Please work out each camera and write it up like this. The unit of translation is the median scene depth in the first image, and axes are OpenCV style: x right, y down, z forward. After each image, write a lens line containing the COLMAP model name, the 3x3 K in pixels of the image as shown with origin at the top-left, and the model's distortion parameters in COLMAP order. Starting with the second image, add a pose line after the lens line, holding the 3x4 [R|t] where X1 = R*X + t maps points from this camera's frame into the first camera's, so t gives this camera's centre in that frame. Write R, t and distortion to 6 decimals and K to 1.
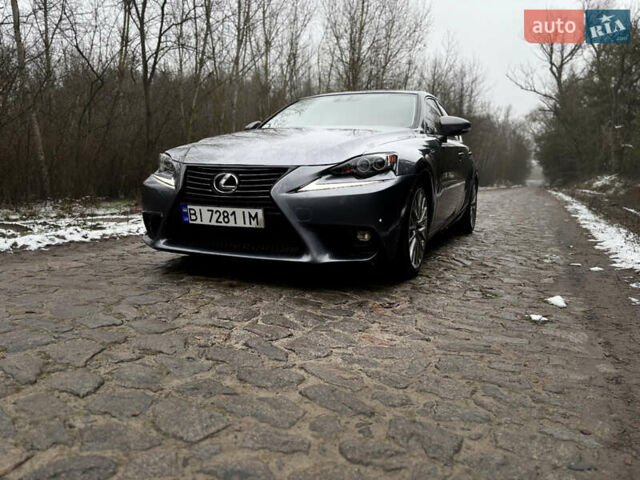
lens RADIAL K [[484.5, 0, 324.9], [0, 484.5, 242.7], [0, 0, 1]] dist [0.050864, -0.057243]
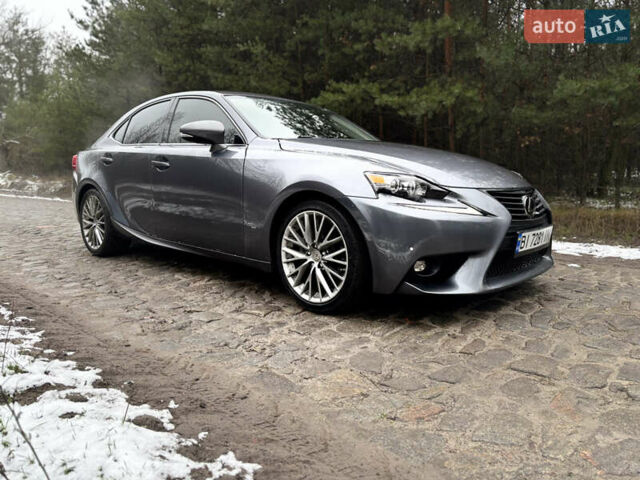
lens RADIAL K [[484.5, 0, 323.6], [0, 484.5, 242.0], [0, 0, 1]] dist [0.050864, -0.057243]
pose [[0.332368, -0.150891, 0.931001, -1.312479], [0.141421, 0.983932, 0.108982, -0.220896], [-0.932487, 0.095441, 0.348366, 1.054264]]
